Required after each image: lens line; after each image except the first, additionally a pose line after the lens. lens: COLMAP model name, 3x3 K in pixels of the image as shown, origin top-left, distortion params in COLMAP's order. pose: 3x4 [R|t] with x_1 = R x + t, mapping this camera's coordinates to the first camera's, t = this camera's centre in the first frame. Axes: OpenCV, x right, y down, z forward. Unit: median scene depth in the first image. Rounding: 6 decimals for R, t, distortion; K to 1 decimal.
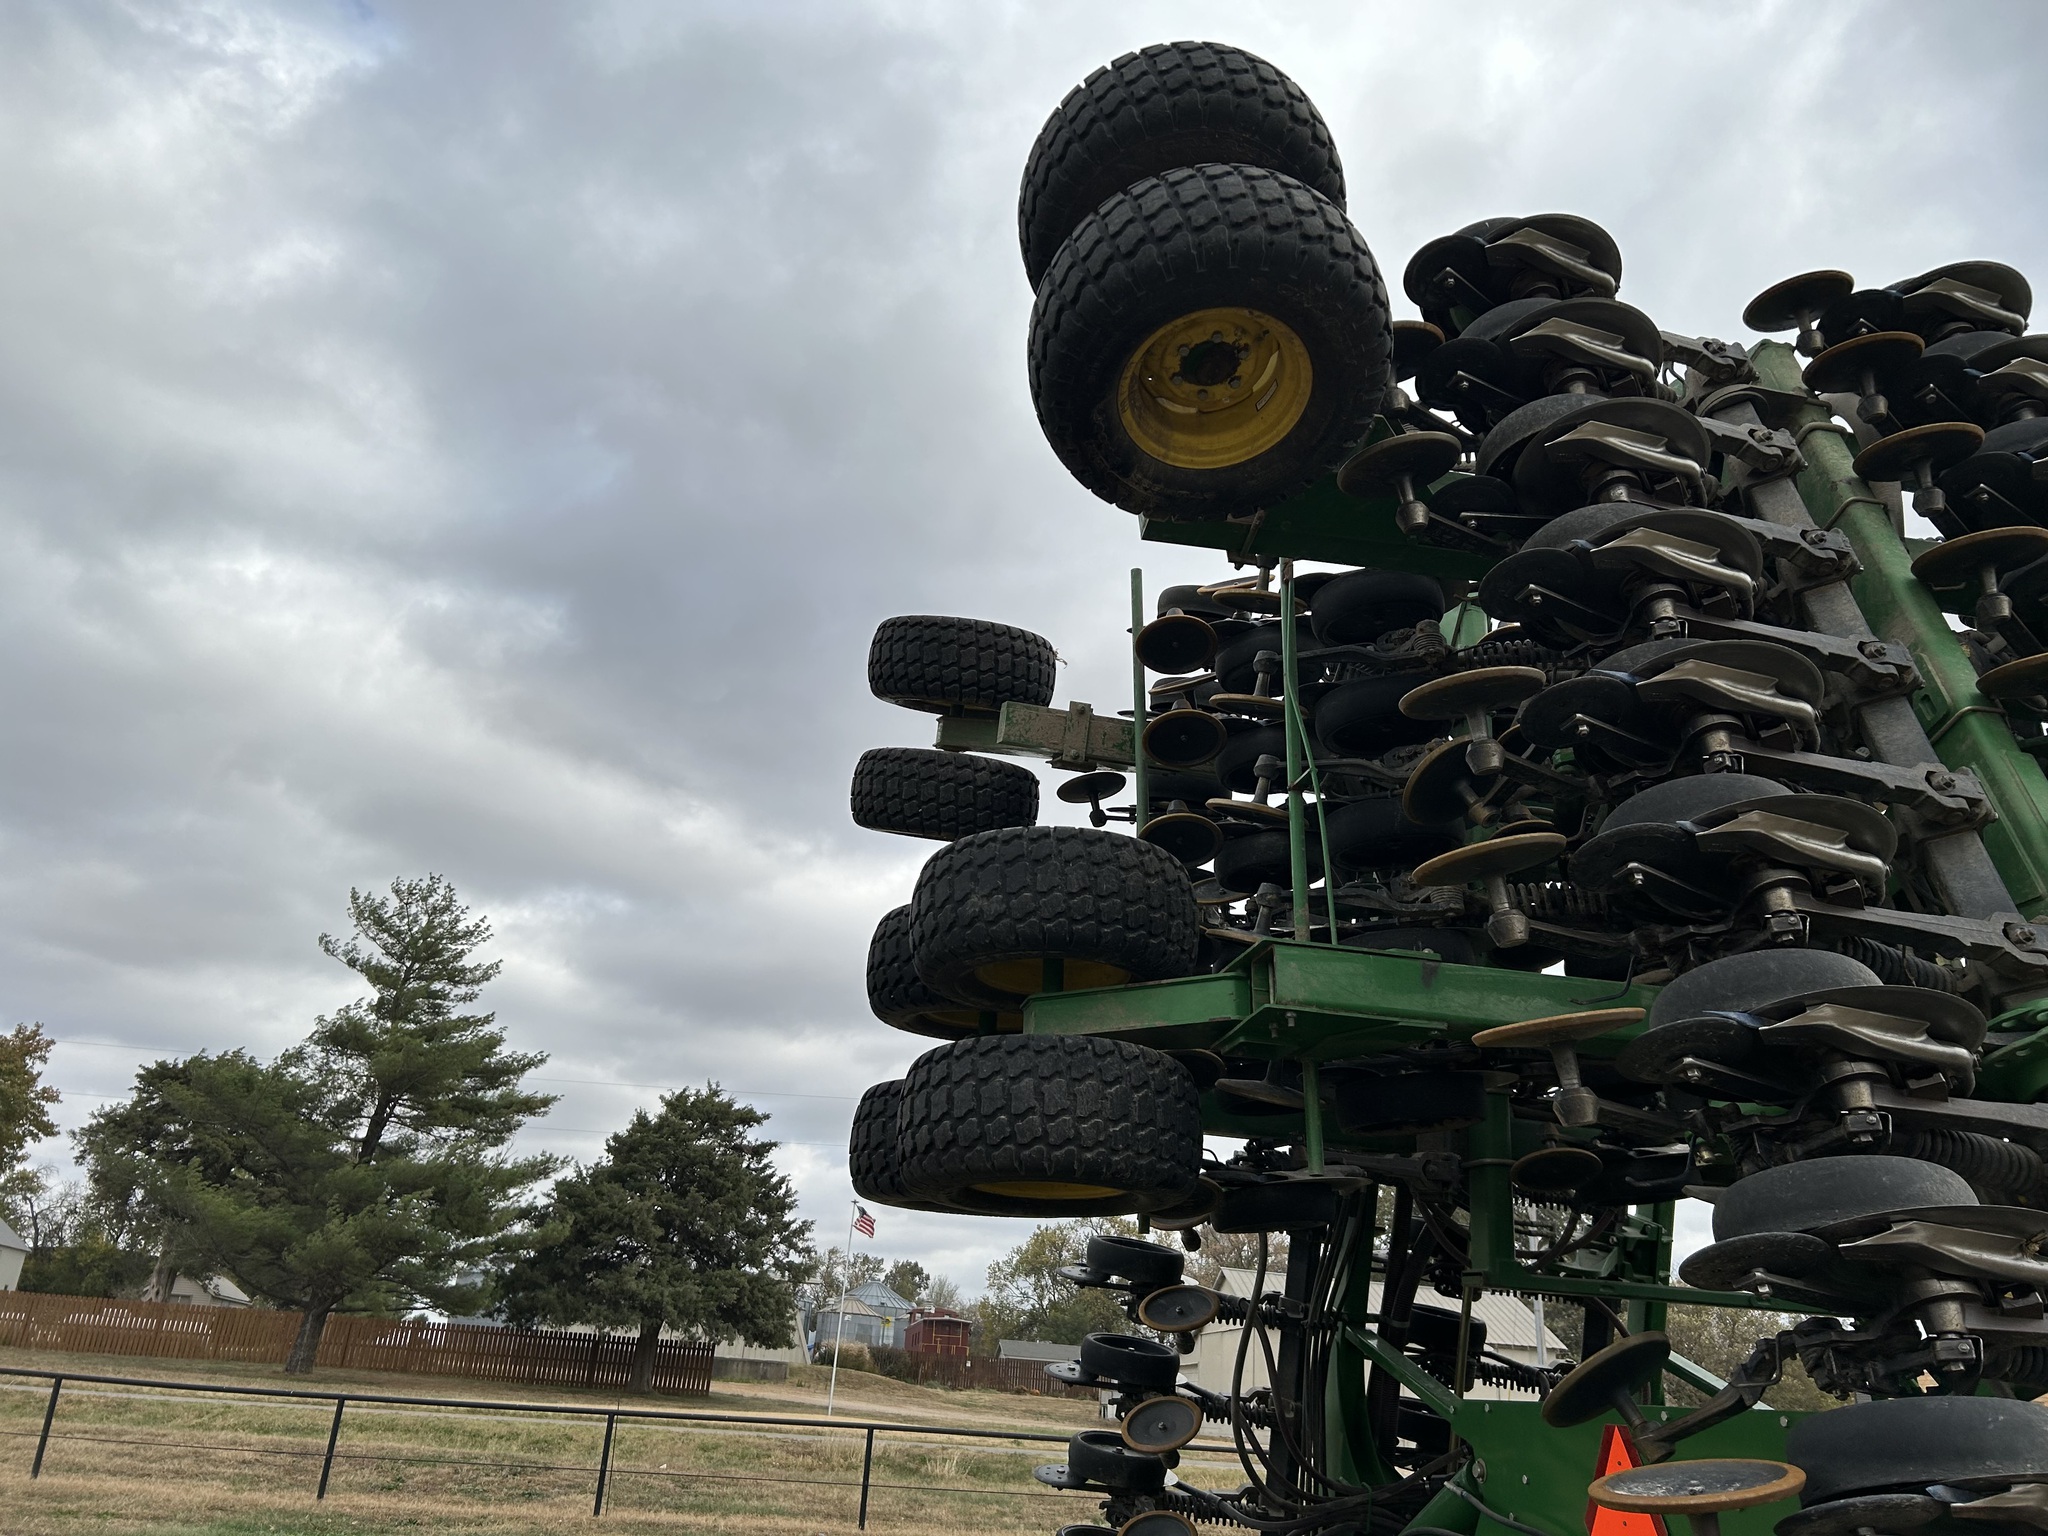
lens RADIAL K [[1553.9, 0, 1002.7], [0, 1553.9, 756.2], [0, 0, 1]] dist [0.070264, -0.085065]
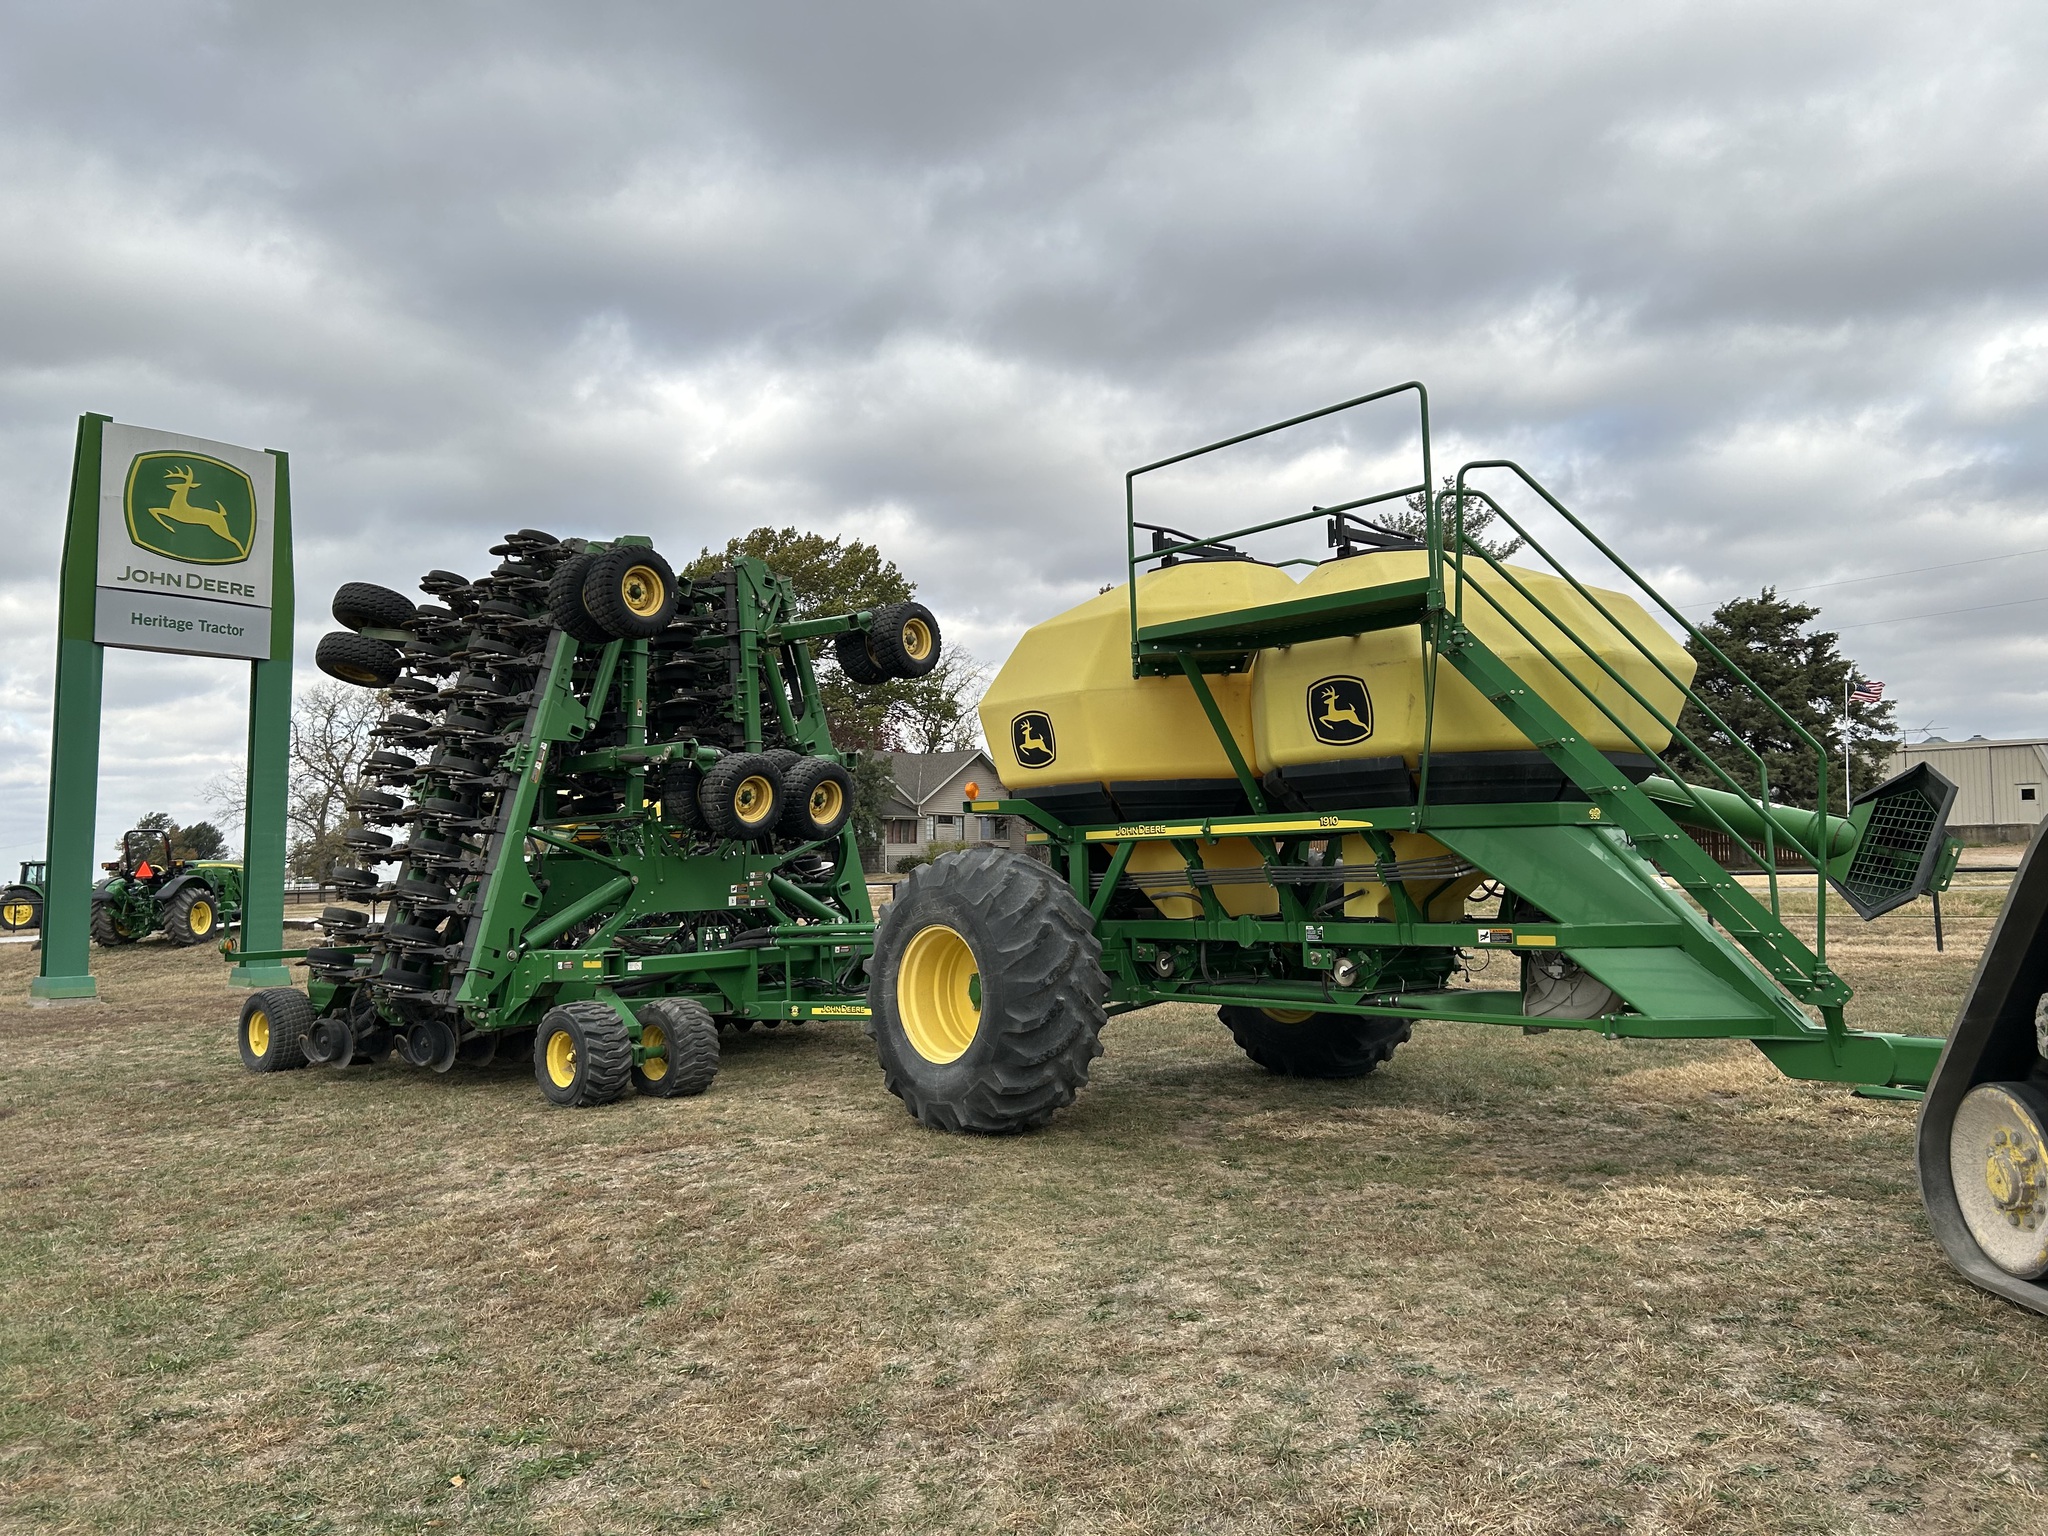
lens RADIAL K [[1530.5, 0, 1021.1], [0, 1530.5, 758.7], [0, 0, 1]] dist [0.025989, -0.009286]
pose [[0.633775, -0.135538, -0.761550, 0.655710], [0.352802, 0.926811, 0.128657, 0.016808], [0.688375, -0.350216, 0.635208, -0.081557]]
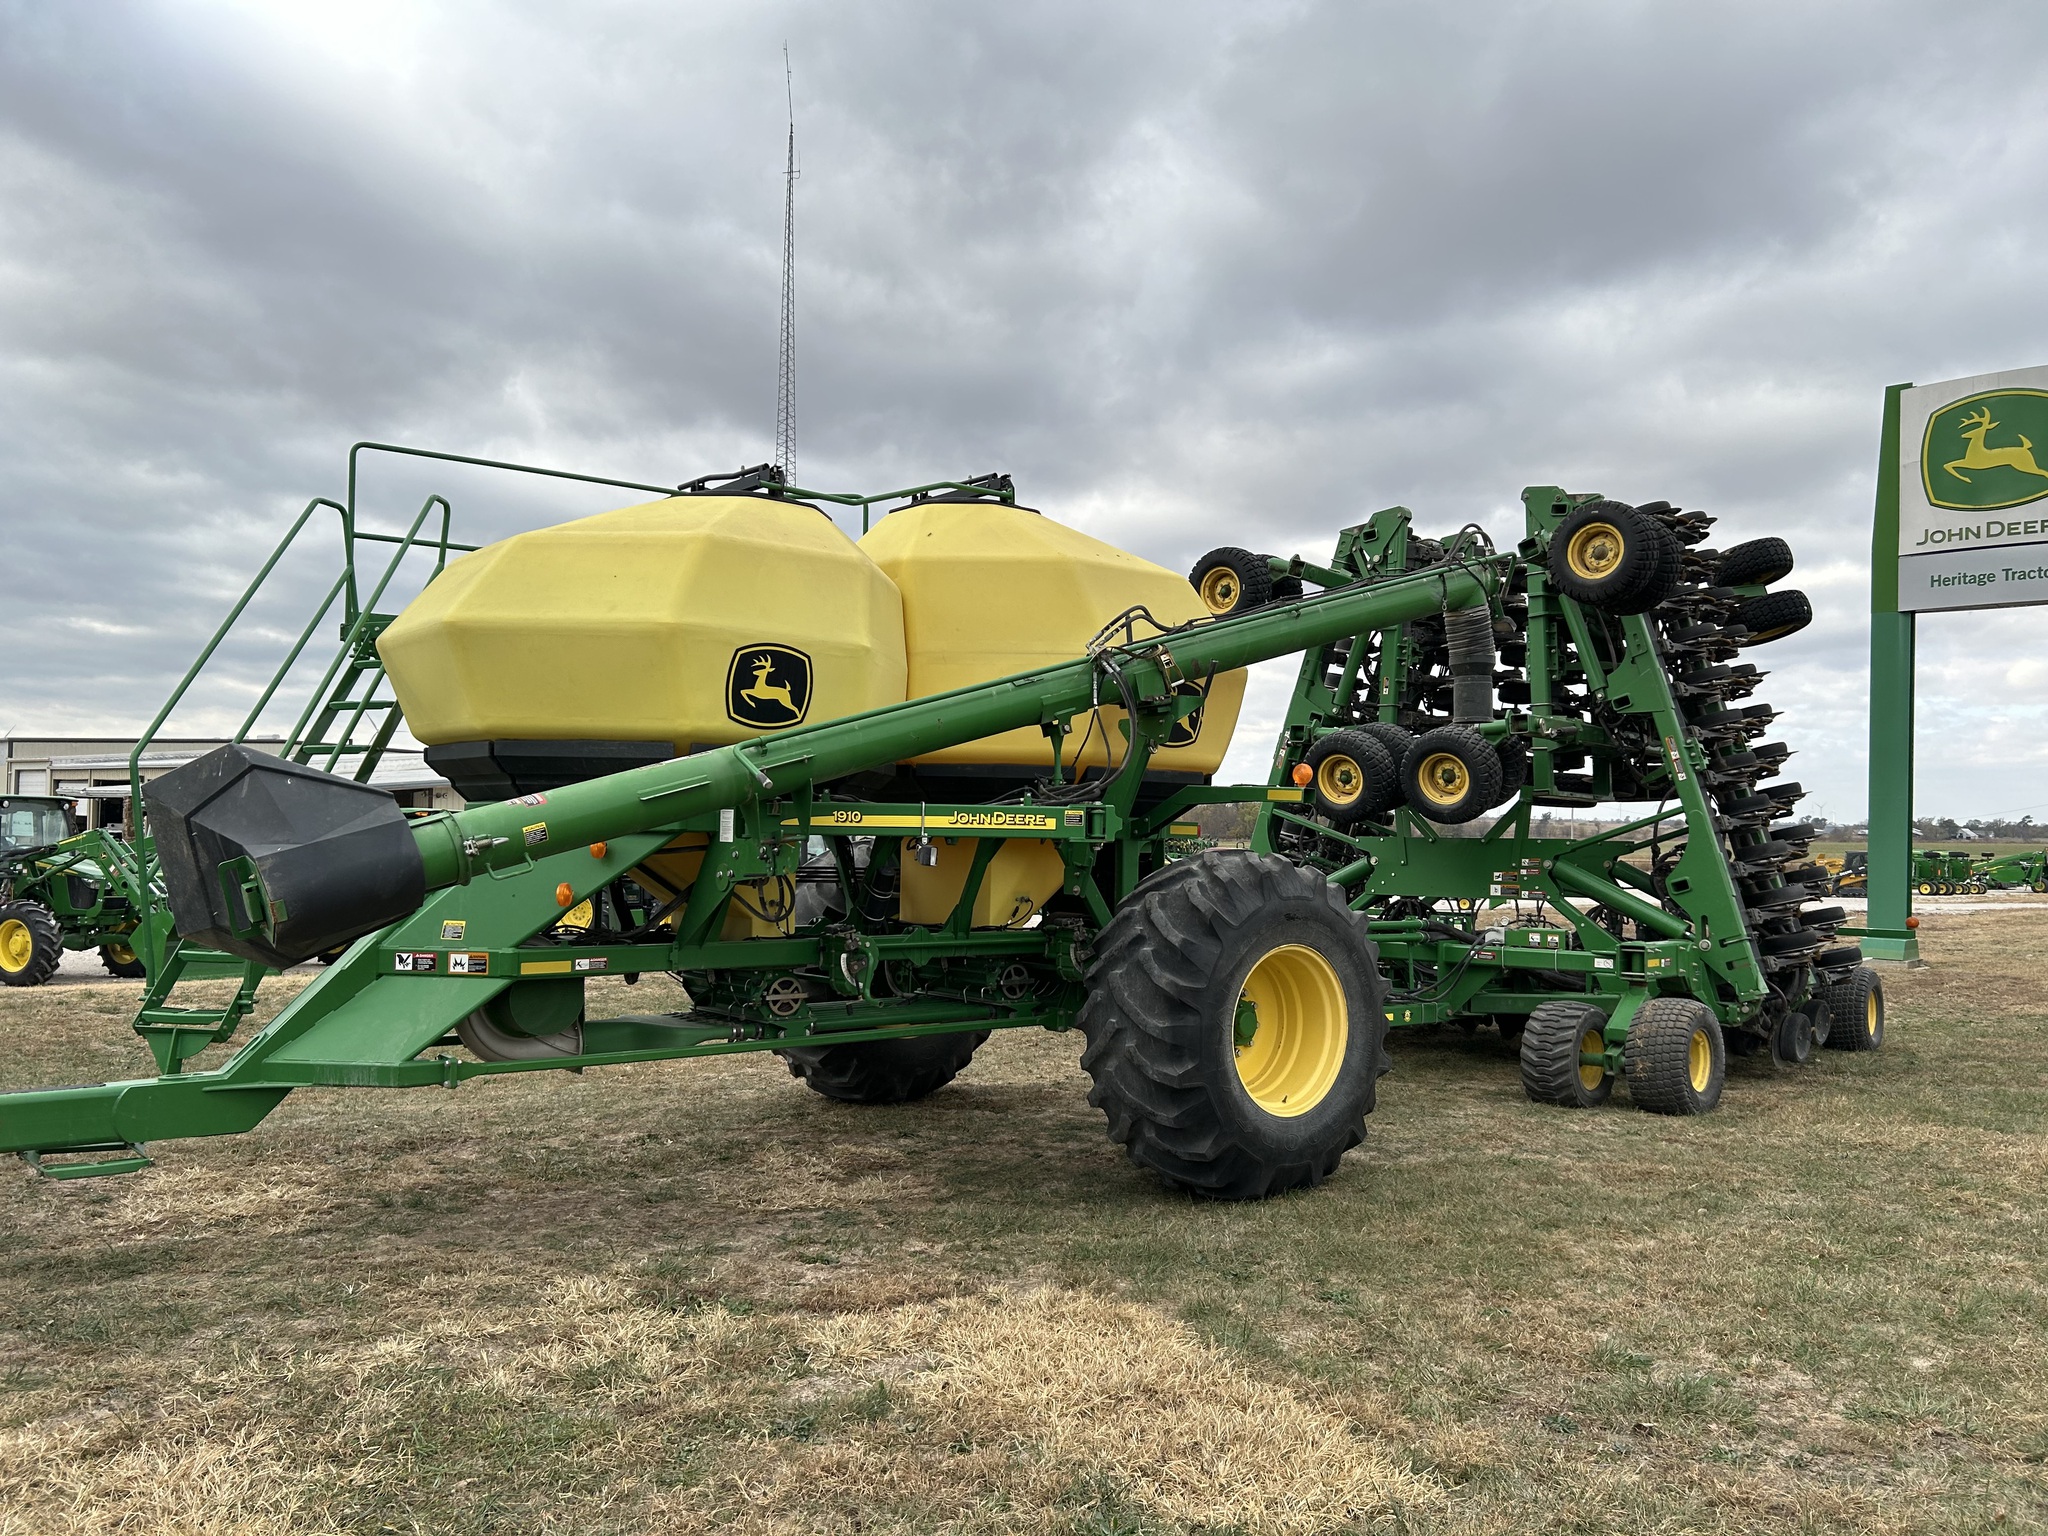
lens RADIAL K [[1509.0, 0, 1028.7], [0, 1509.0, 769.6], [0, 0, 1]] dist [0.033021, -0.009845]
pose [[-0.776186, -0.102662, -0.622090, 0.578680], [0.180679, 0.909060, -0.375454, 0.235284], [0.604062, -0.403821, -0.687050, 0.478962]]
